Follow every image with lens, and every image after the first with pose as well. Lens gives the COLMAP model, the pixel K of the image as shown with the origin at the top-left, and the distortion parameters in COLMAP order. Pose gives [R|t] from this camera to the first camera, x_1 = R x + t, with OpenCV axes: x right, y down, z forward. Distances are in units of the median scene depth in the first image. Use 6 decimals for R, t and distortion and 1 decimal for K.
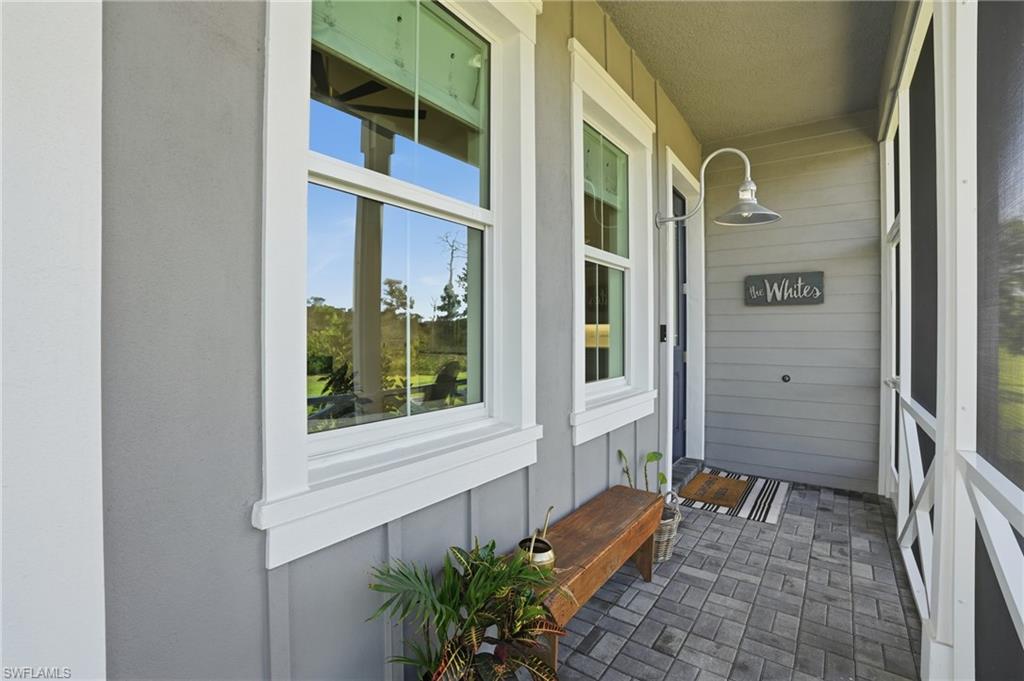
lens RADIAL K [[478.3, 0, 509.0], [0, 478.3, 335.1], [0, 0, 1]] dist [-0.059859, 0.020049]
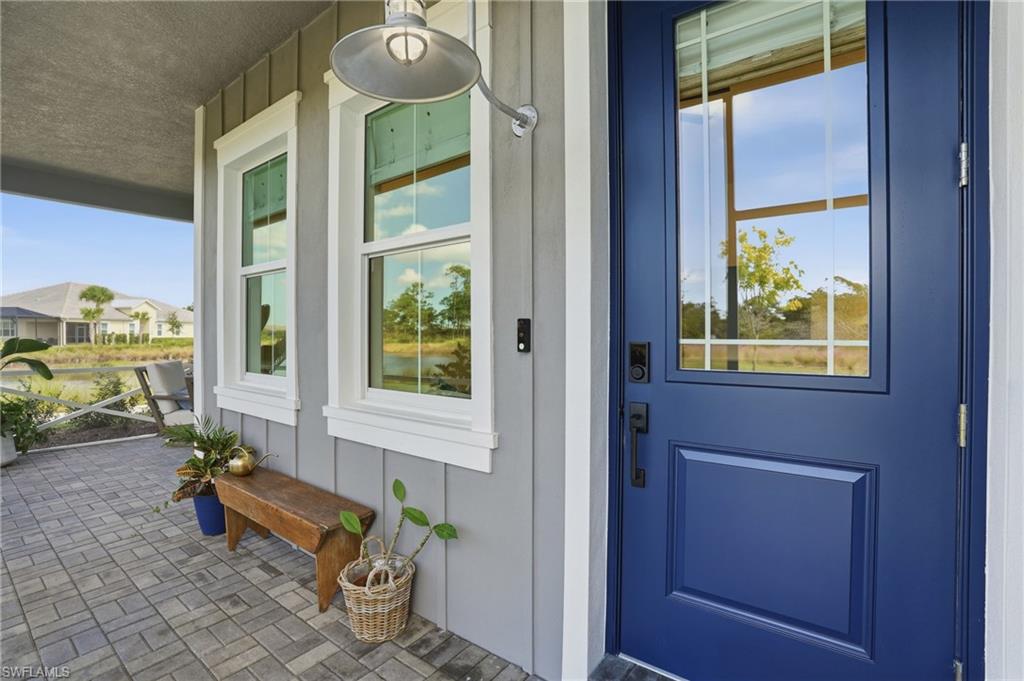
lens RADIAL K [[478.3, 0, 508.9], [0, 478.3, 339.7], [0, 0, 1]] dist [-0.059859, 0.020049]
pose [[-0.050408, 0.003680, -0.998722, 1.405782], [-0.002804, 0.999989, 0.003826, 0.002712], [0.998725, 0.002993, -0.050397, 1.687596]]
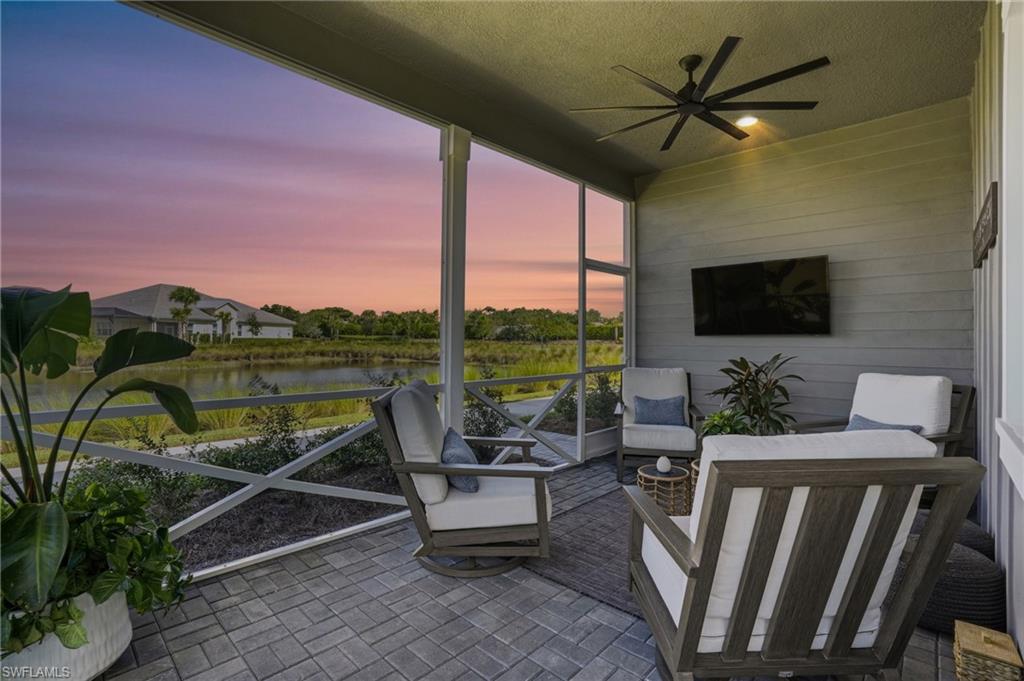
lens RADIAL K [[478.3, 0, 512.7], [0, 478.3, 341.3], [0, 0, 1]] dist [-0.059859, 0.020049]
pose [[-0.159401, -0.001872, -0.987212, 0.899531], [-0.013296, 0.999912, 0.000251, 0.012846], [0.987124, 0.013166, -0.159411, 1.075995]]
